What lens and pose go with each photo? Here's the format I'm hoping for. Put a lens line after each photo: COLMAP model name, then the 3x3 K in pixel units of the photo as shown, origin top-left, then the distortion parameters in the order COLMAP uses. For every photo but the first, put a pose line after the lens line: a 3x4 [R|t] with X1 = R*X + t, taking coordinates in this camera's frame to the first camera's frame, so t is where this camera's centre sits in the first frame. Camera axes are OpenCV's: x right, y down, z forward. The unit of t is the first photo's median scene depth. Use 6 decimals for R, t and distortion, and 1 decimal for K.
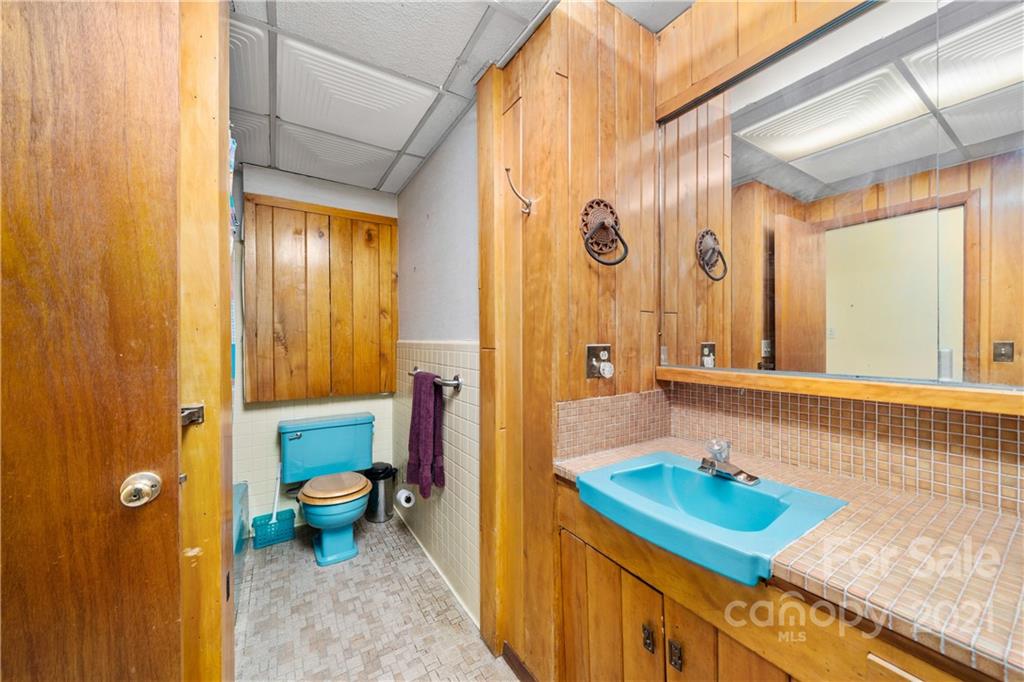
lens RADIAL K [[364.8, 0, 514.7], [0, 364.8, 344.2], [0, 0, 1]] dist [-0.001142, -0.000016]
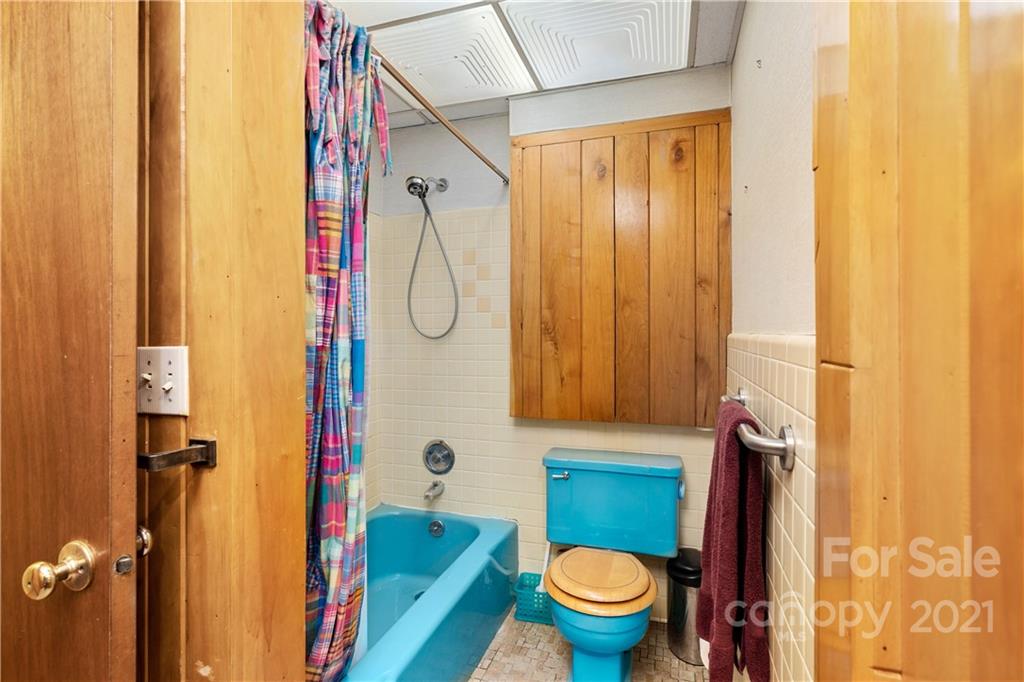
lens RADIAL K [[492.0, 0, 512.5], [0, 492.0, 335.2], [0, 0, 1]] dist [-0.001702, 0.000736]
pose [[0.632967, 0.002089, -0.774176, 0.043669], [-0.006671, 0.999974, -0.002757, -0.004053], [0.774150, 0.006910, 0.632964, 0.346559]]
